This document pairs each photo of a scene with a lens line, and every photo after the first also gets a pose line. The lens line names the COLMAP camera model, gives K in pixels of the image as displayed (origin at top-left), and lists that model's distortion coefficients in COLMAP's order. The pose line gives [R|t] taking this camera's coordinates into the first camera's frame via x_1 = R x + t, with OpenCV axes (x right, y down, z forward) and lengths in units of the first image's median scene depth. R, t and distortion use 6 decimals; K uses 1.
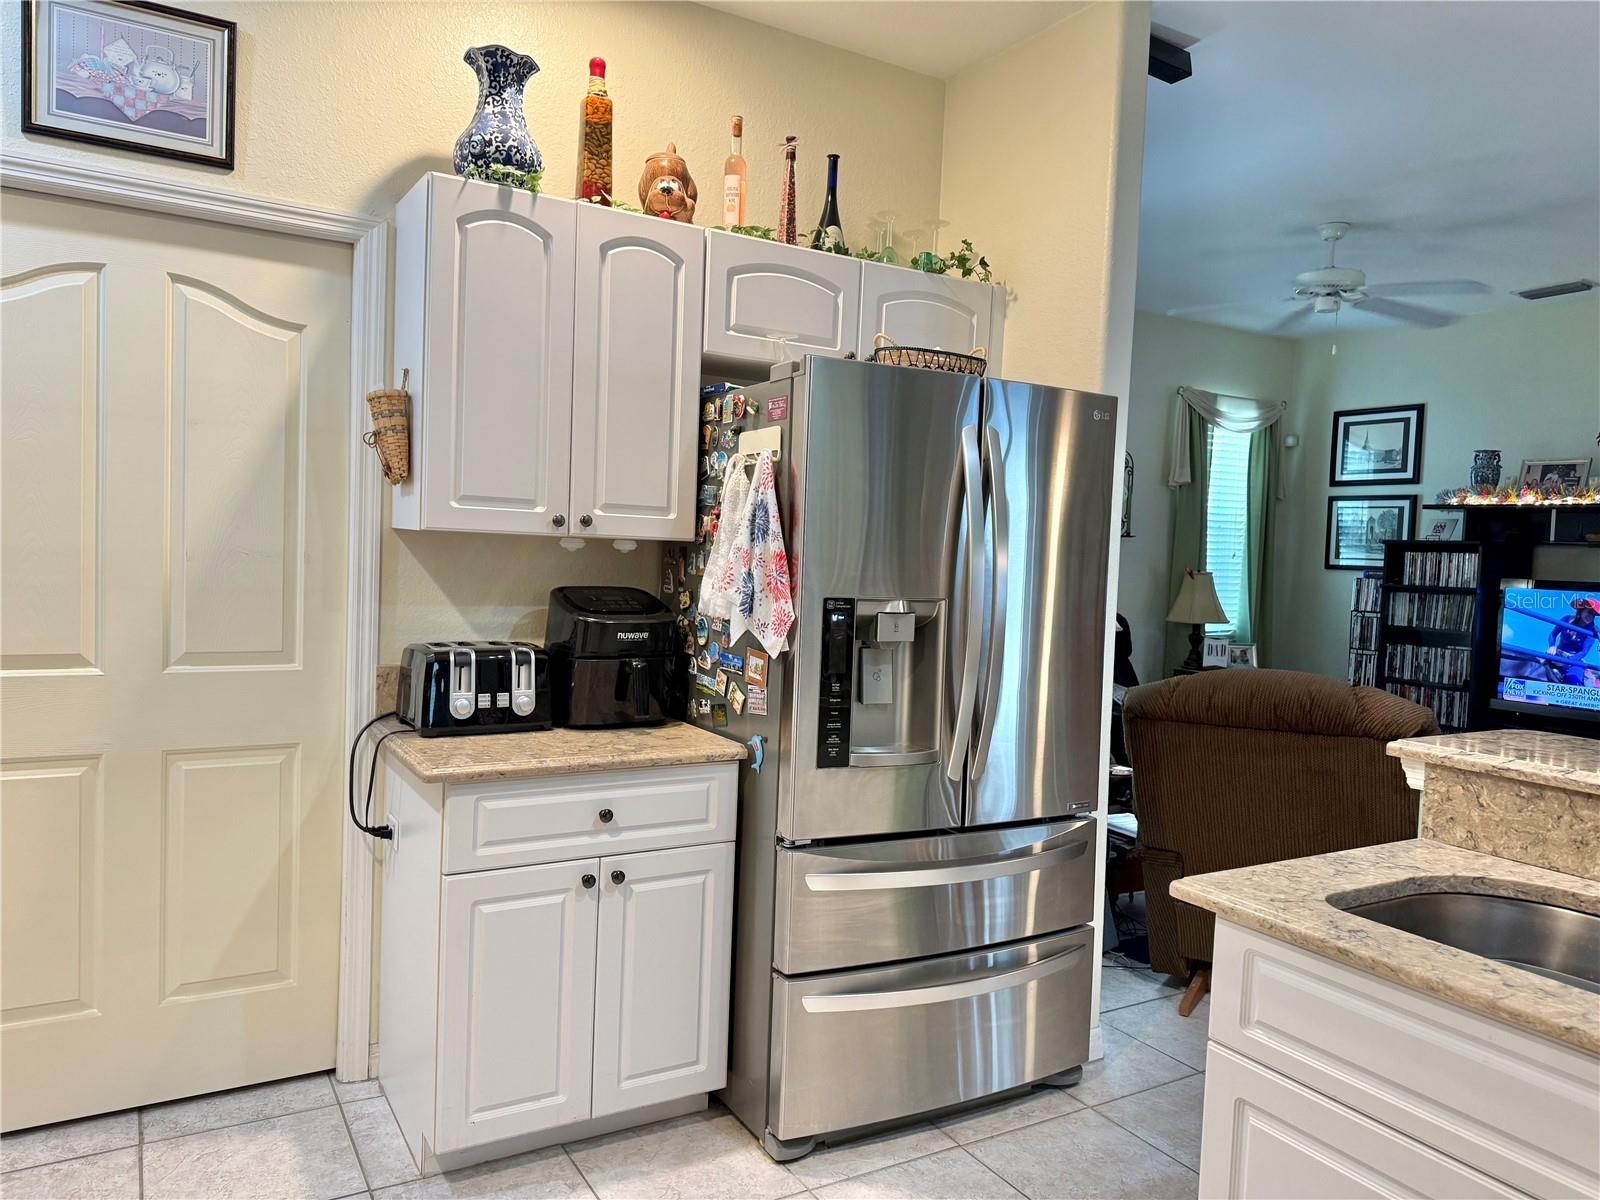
lens RADIAL K [[1124.0, 0, 809.4], [0, 1124.0, 599.7], [0, 0, 1]] dist [0.057105, -0.073785]
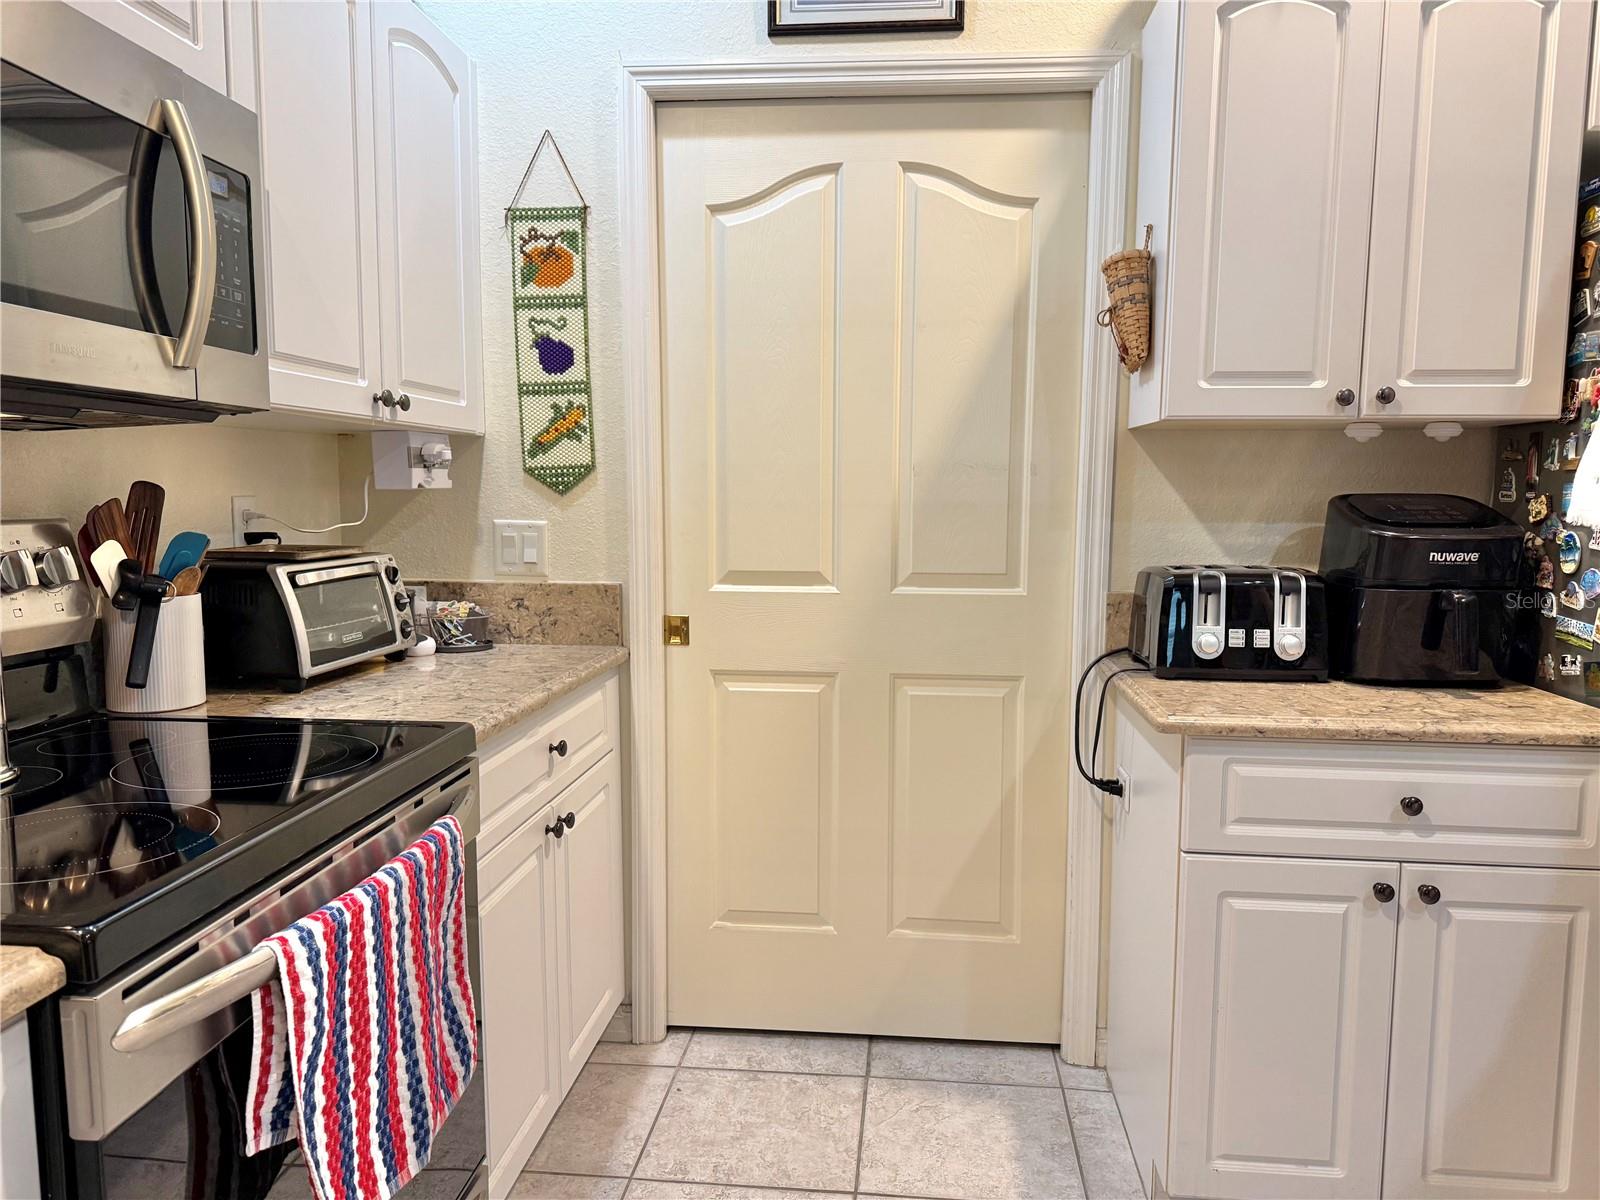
lens RADIAL K [[1124.0, 0, 809.4], [0, 1124.0, 599.7], [0, 0, 1]] dist [0.057105, -0.073785]
pose [[0.803739, 0.024911, -0.594460, -0.059656], [-0.004623, 0.999354, 0.035628, 0.036010], [0.594964, -0.025887, 0.803335, 0.191841]]
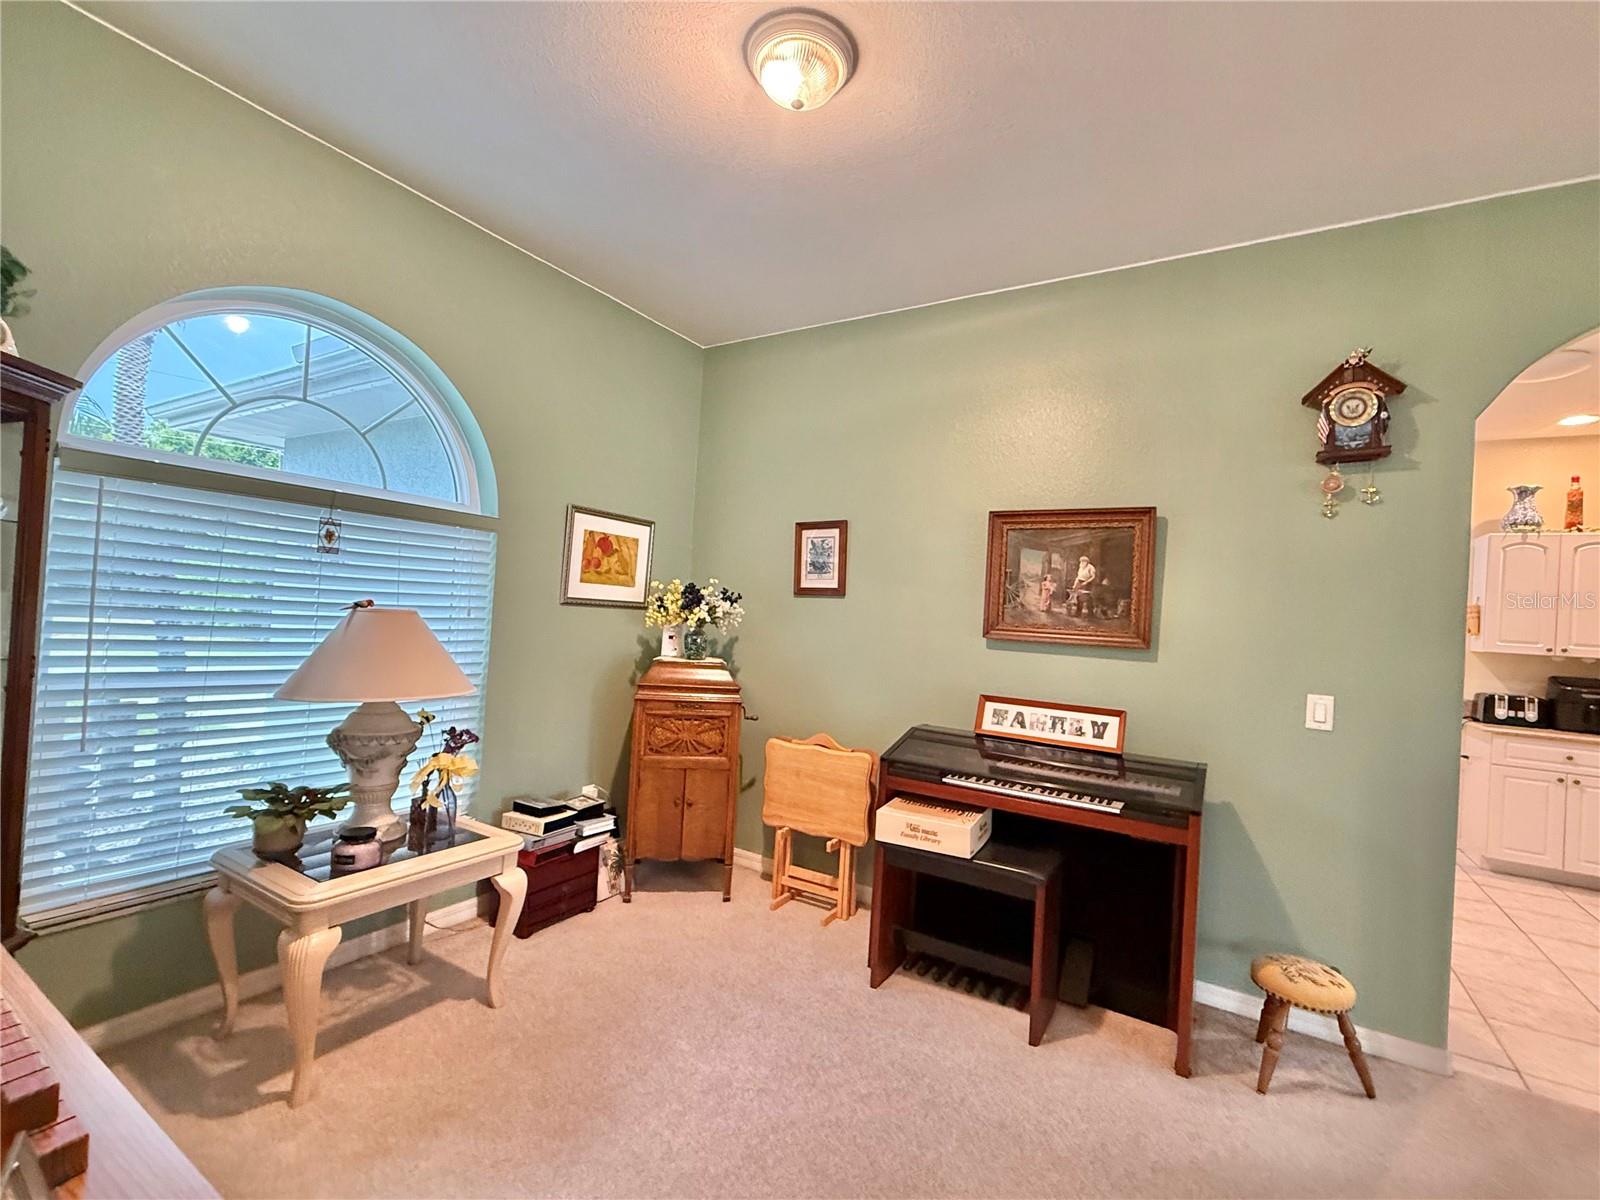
lens RADIAL K [[710.0, 0, 799.9], [0, 710.0, 615.2], [0, 0, 1]] dist [0.000090, 0.000285]
pose [[0.459189, -0.021114, -0.888088, 0.465355], [-0.082889, 0.994338, -0.066498, 0.108777], [0.884463, 0.104148, 0.454839, -1.370956]]
